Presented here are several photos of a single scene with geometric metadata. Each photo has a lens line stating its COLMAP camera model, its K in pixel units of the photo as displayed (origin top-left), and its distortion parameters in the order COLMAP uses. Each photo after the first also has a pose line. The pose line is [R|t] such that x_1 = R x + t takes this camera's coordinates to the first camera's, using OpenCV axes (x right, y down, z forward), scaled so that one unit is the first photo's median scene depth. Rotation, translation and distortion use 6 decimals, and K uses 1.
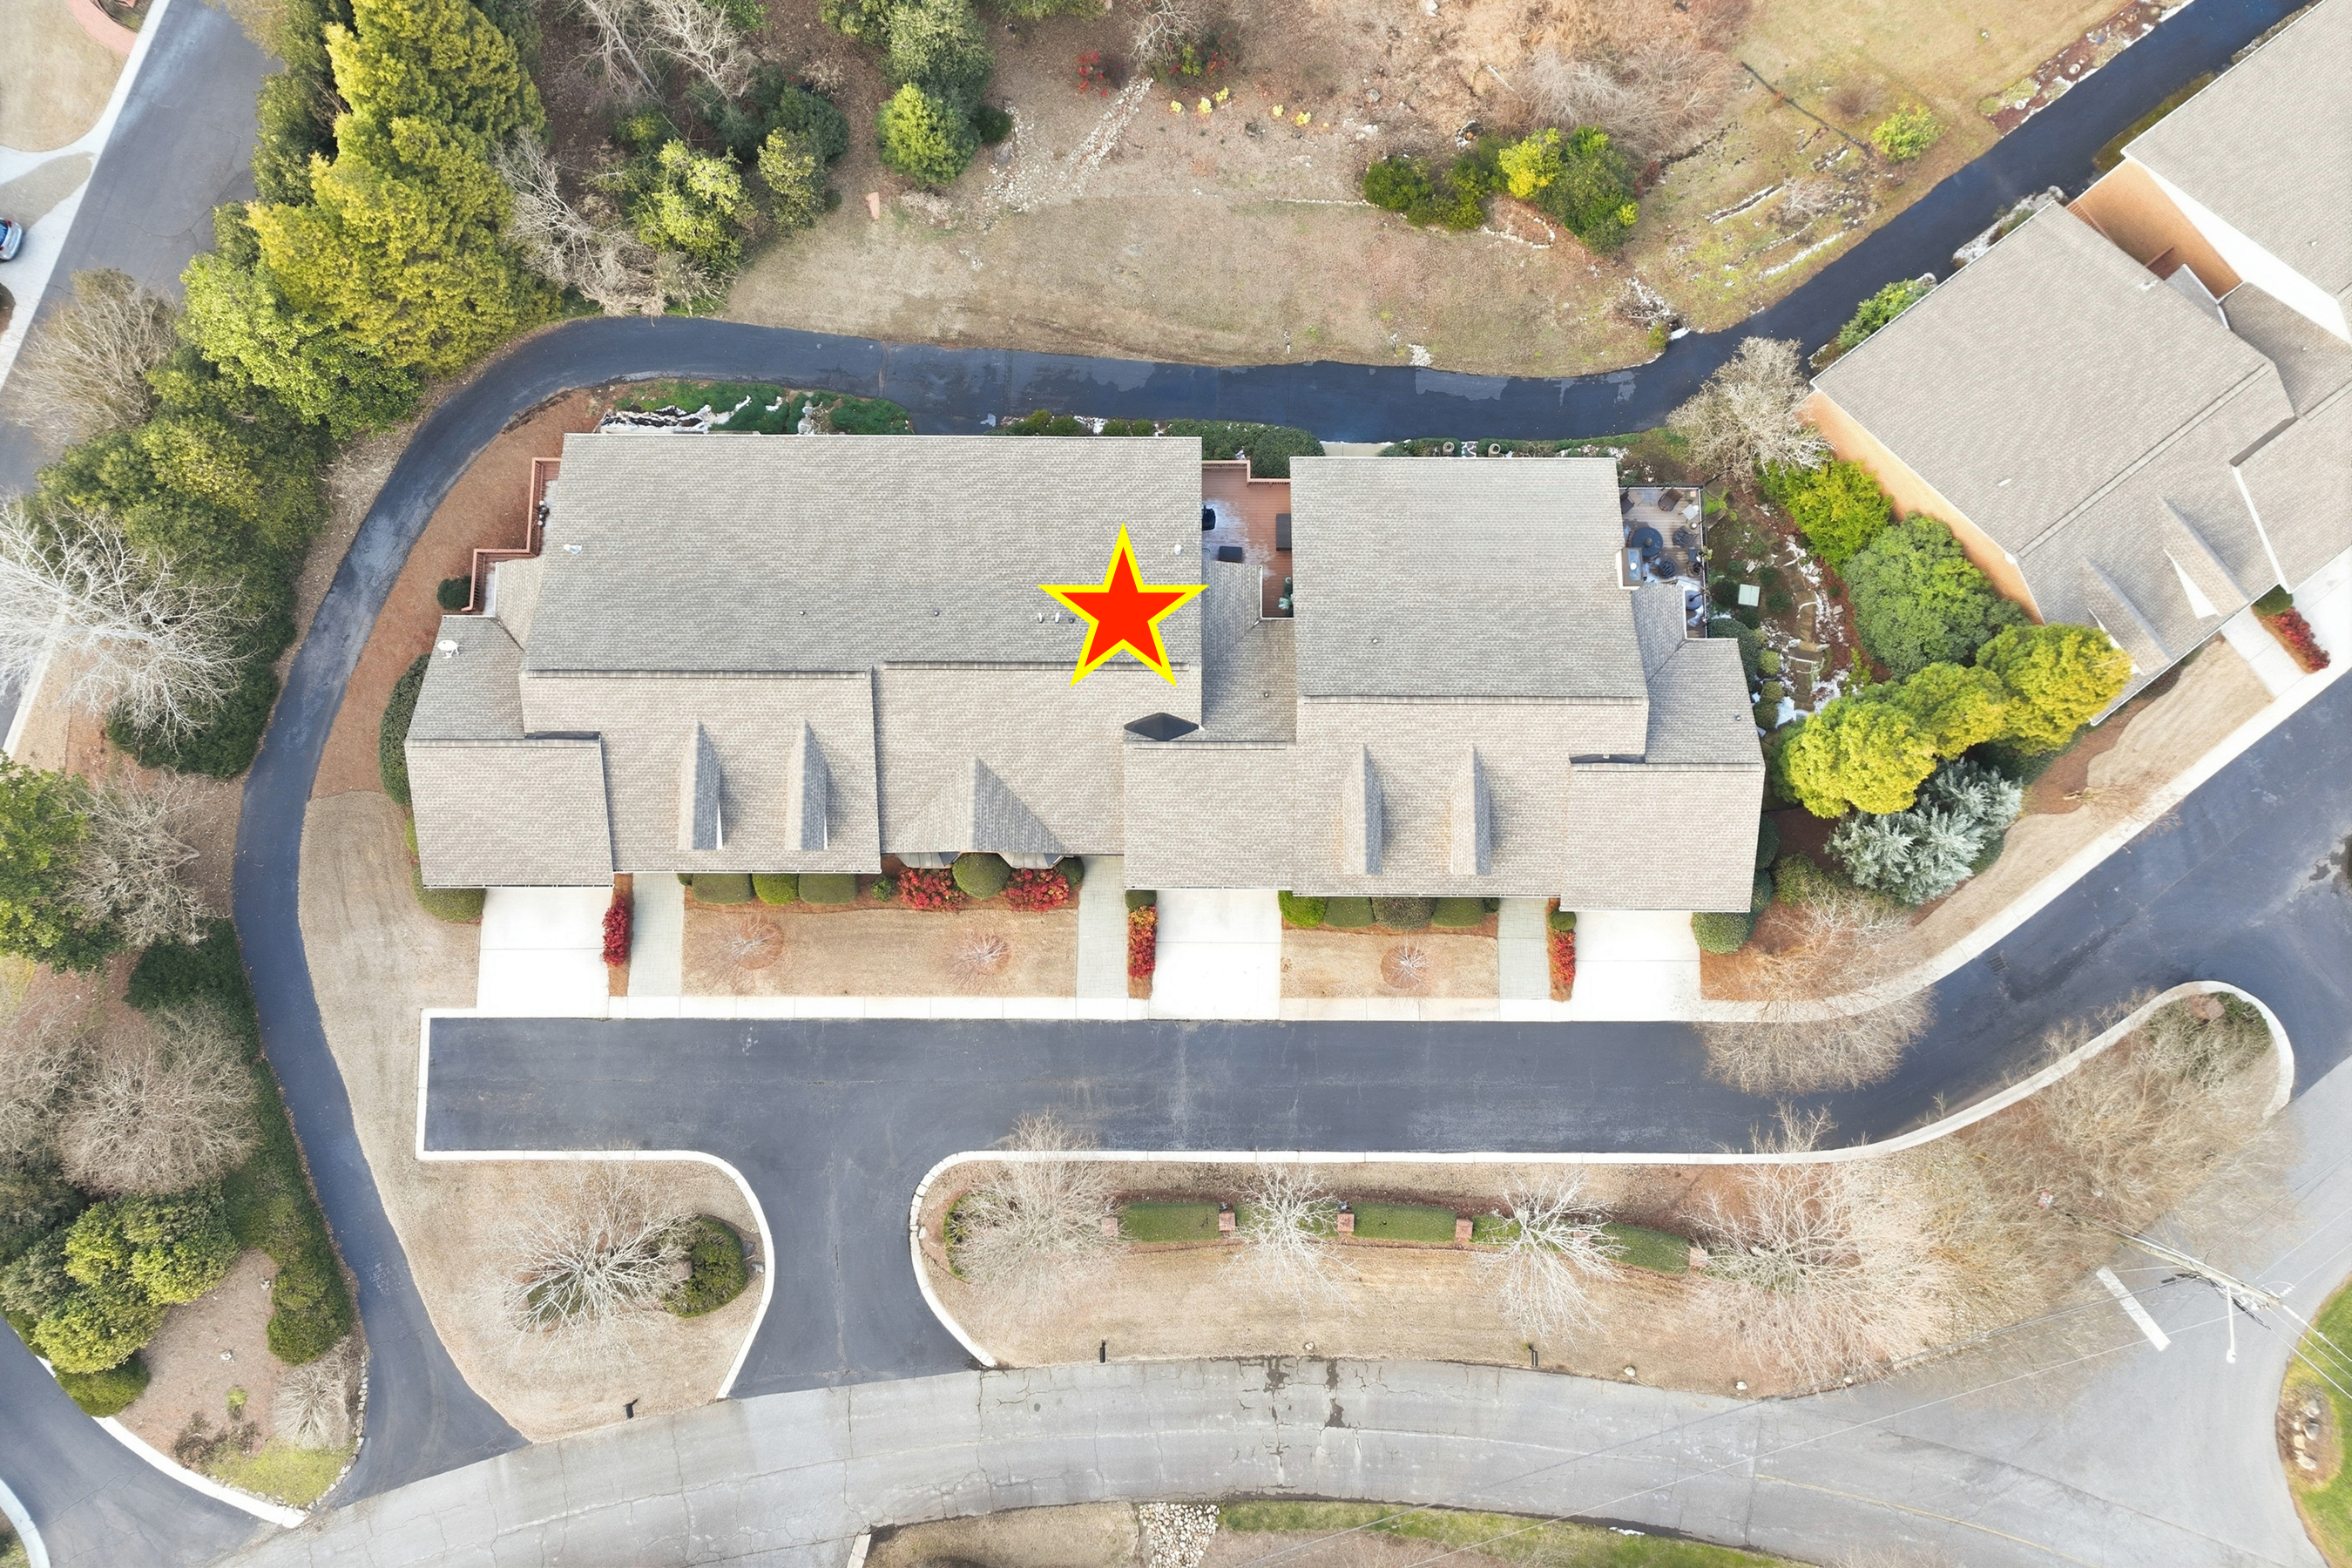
lens RADIAL K [[1671.5, 0, 1182.0], [0, 1671.5, 682.5], [0, 0, 1]] dist [0.006146, 0.006885]
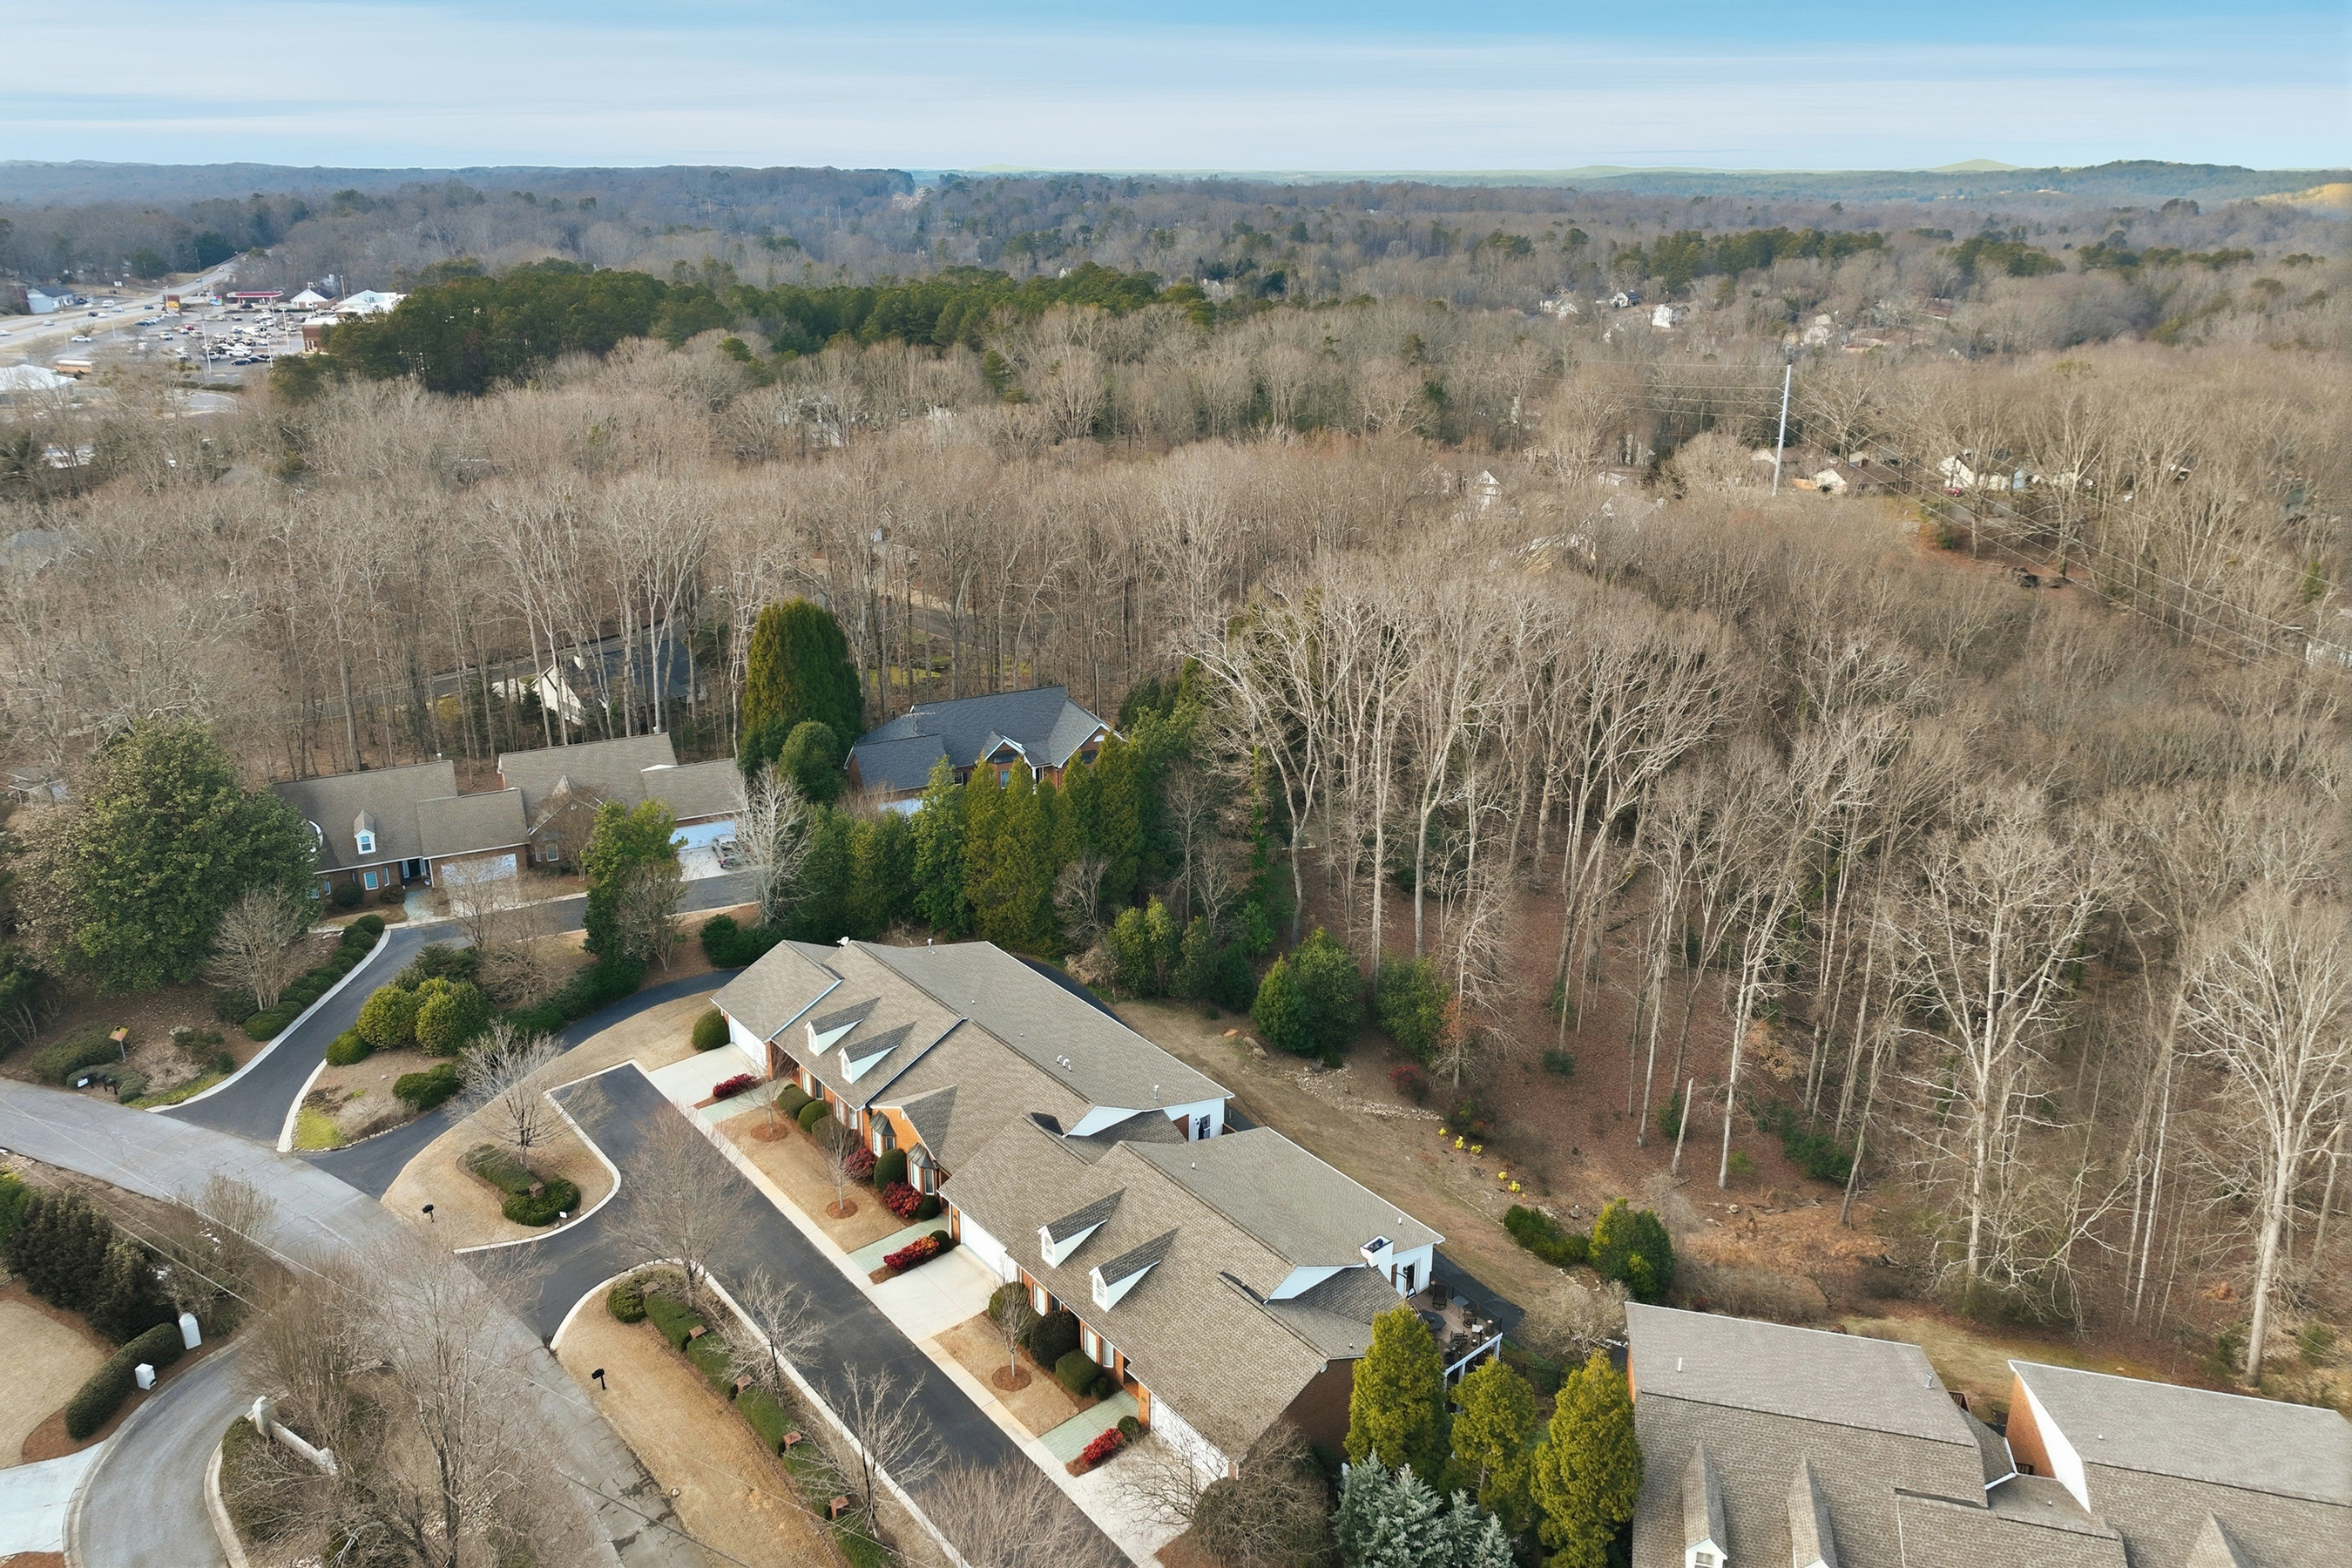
lens RADIAL K [[1671.5, 0, 1182.0], [0, 1671.5, 682.5], [0, 0, 1]] dist [0.006146, 0.006885]
pose [[0.643095, 0.224846, -0.732034, 0.968095], [-0.758516, 0.318436, -0.568552, 0.599024], [0.105269, 0.920892, 0.375334, 0.141507]]
